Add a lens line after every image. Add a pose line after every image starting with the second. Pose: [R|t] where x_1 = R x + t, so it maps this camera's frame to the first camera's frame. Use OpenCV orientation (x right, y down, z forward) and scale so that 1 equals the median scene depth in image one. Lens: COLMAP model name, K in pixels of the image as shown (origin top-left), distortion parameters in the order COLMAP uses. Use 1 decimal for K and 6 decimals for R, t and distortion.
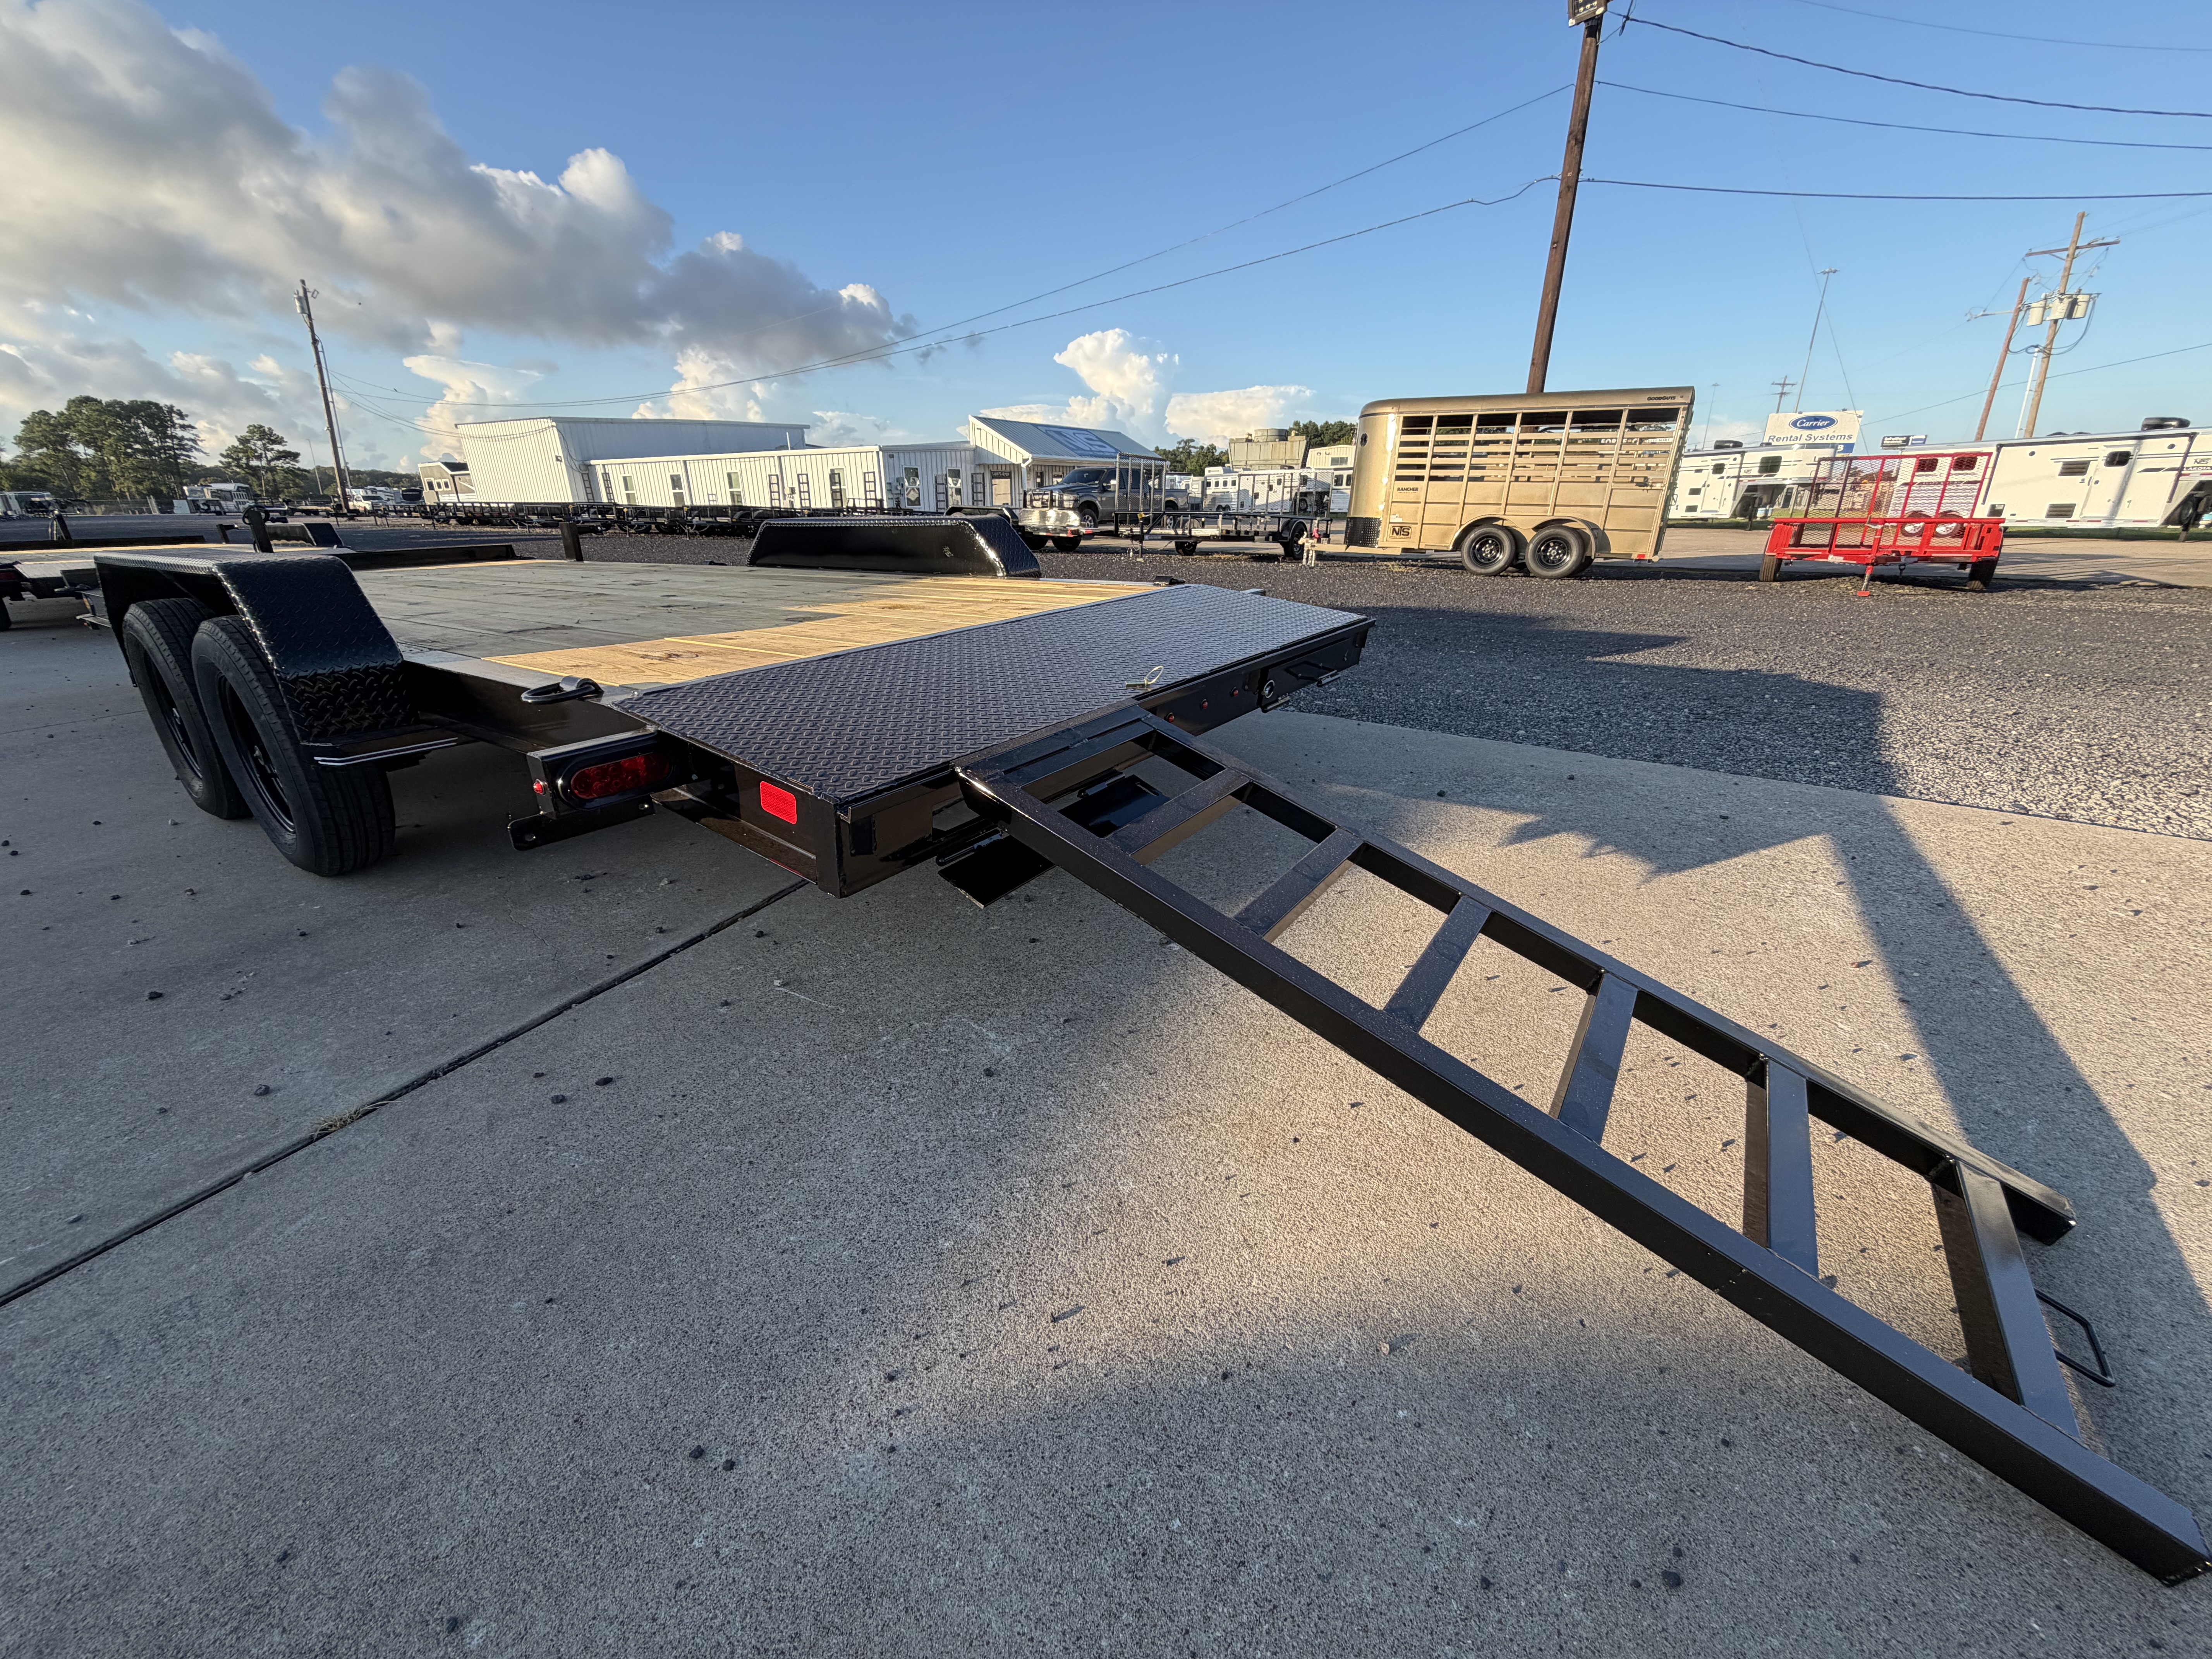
lens RADIAL K [[881.3, 0, 1102.7], [0, 881.3, 818.6], [0, 0, 1]] dist [-0.000215, 0.000556]
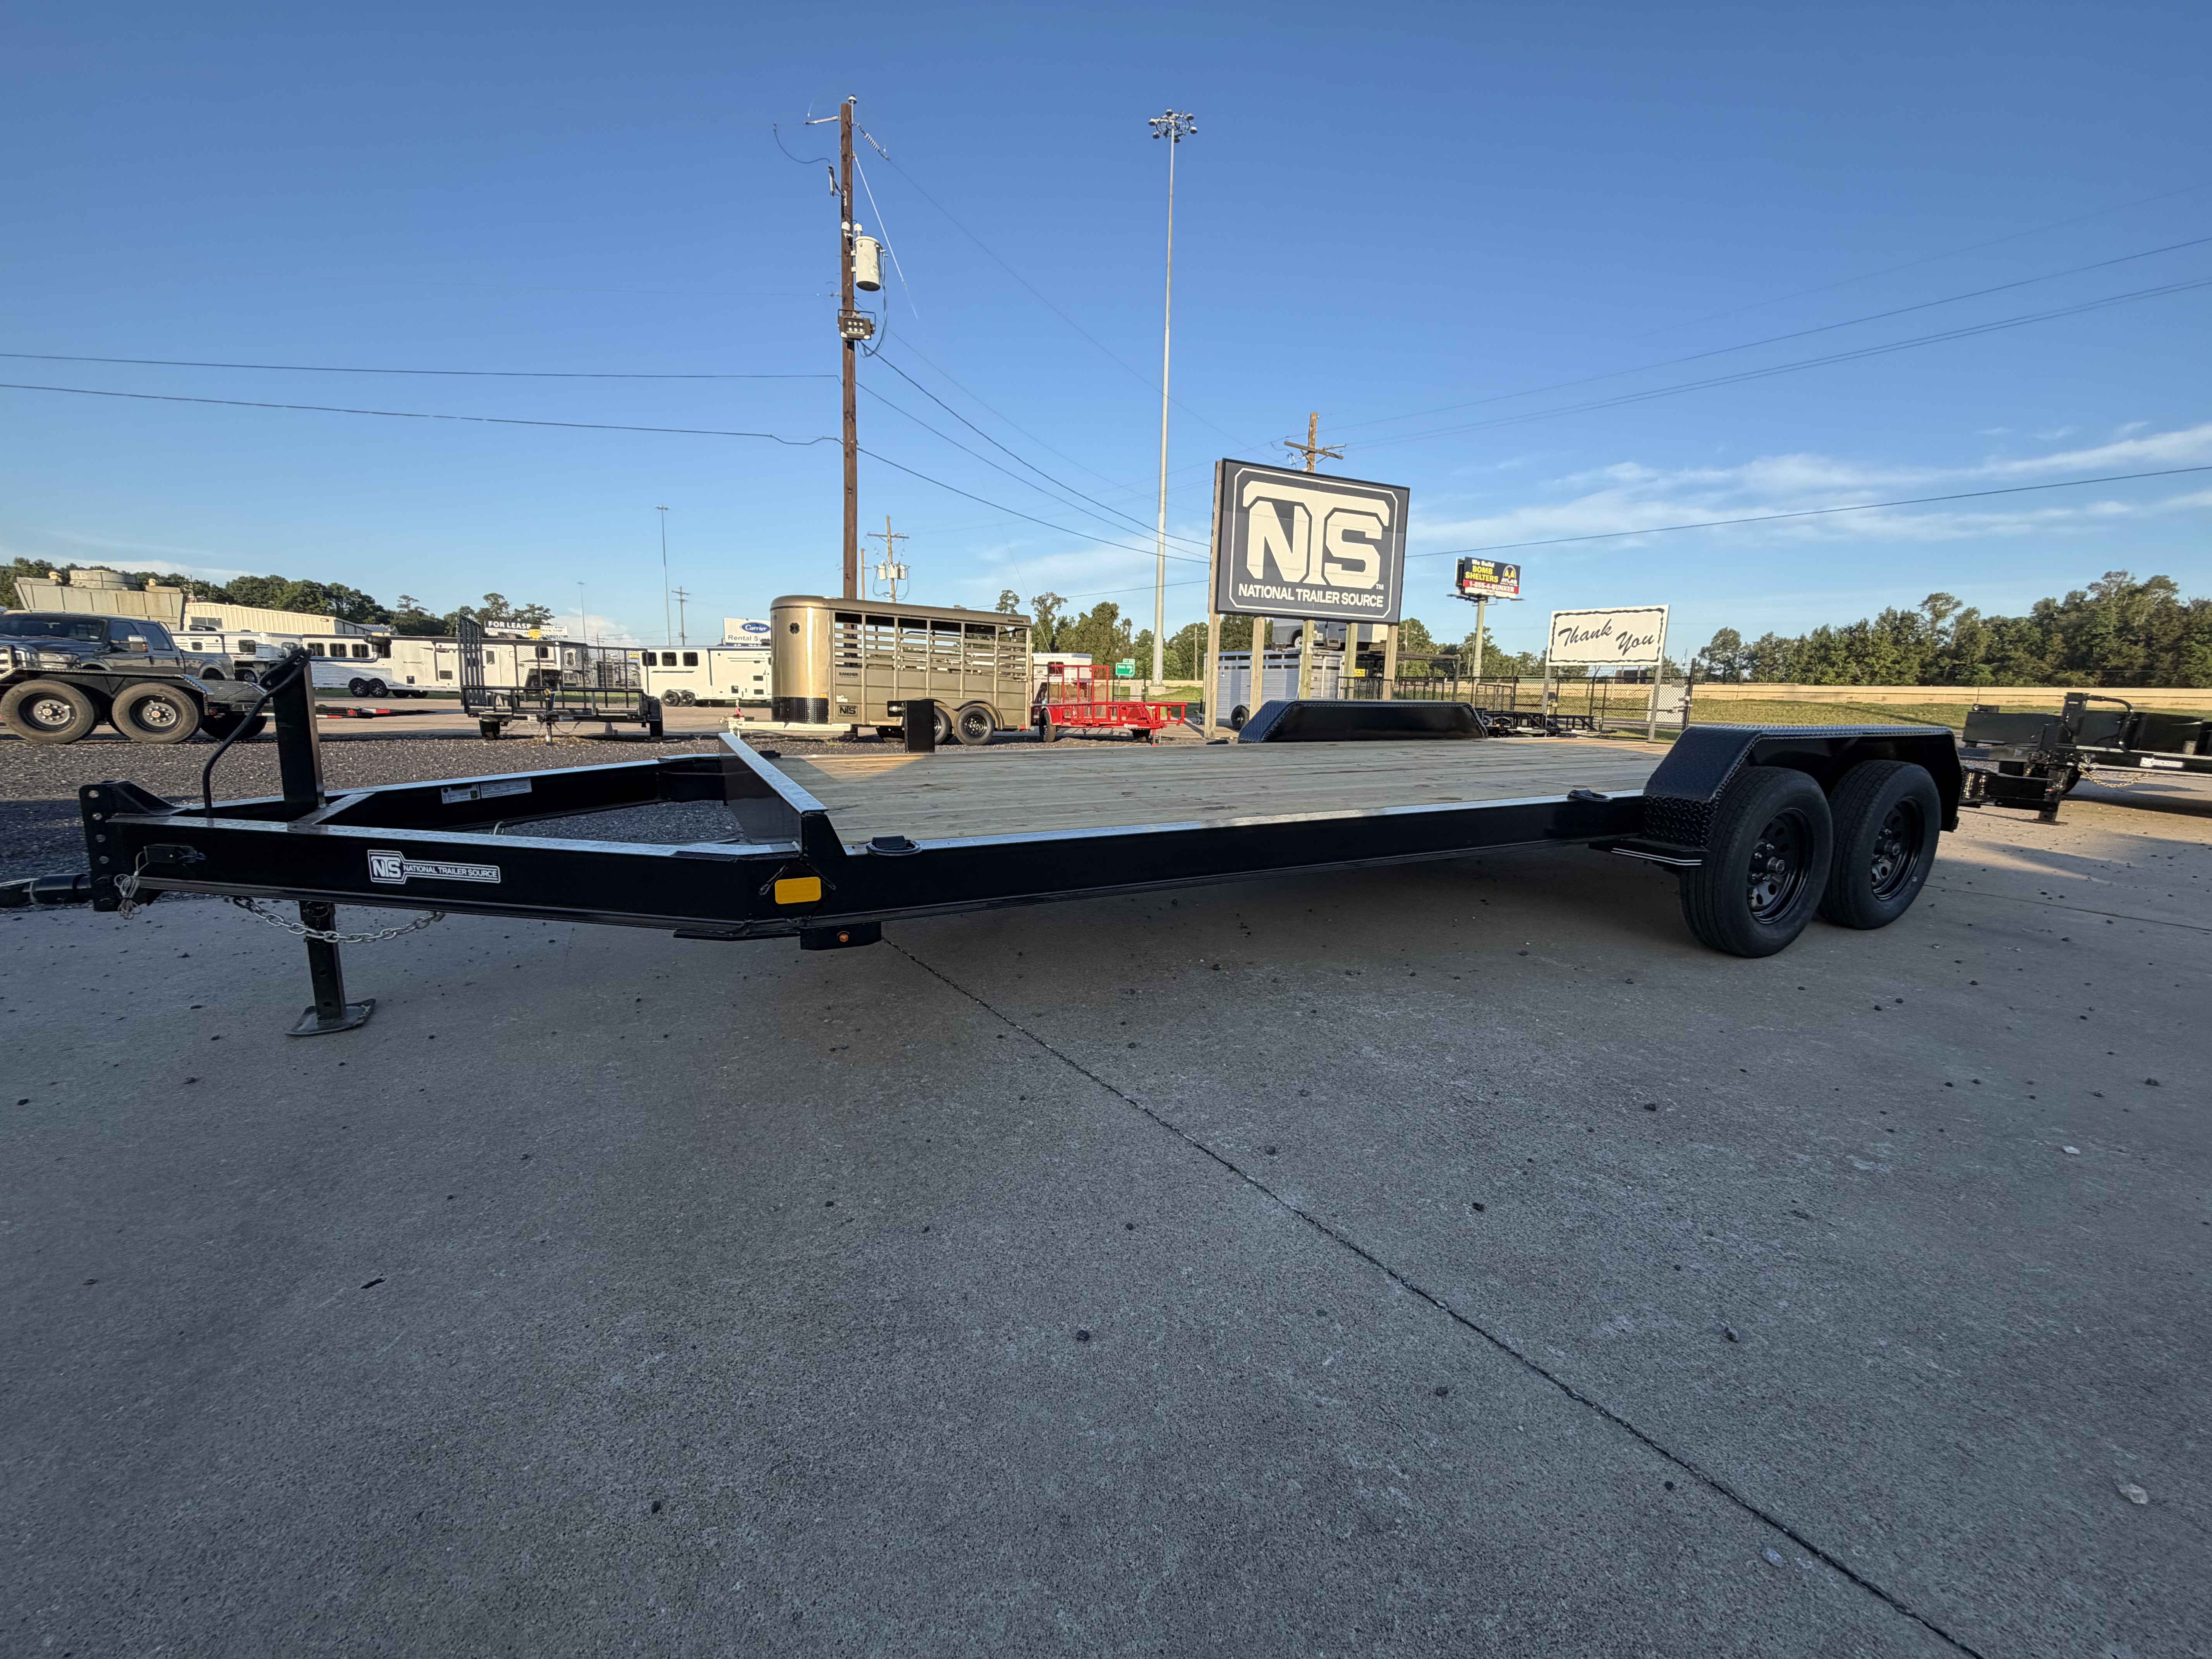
lens RADIAL K [[881.3, 0, 1097.9], [0, 881.3, 810.9], [0, 0, 1]] dist [-0.000215, 0.000556]
pose [[0.459139, -0.102348, 0.882449, -0.261954], [0.276609, 0.960432, -0.032527, -0.043272], [-0.844203, 0.259028, 0.469282, 0.131603]]
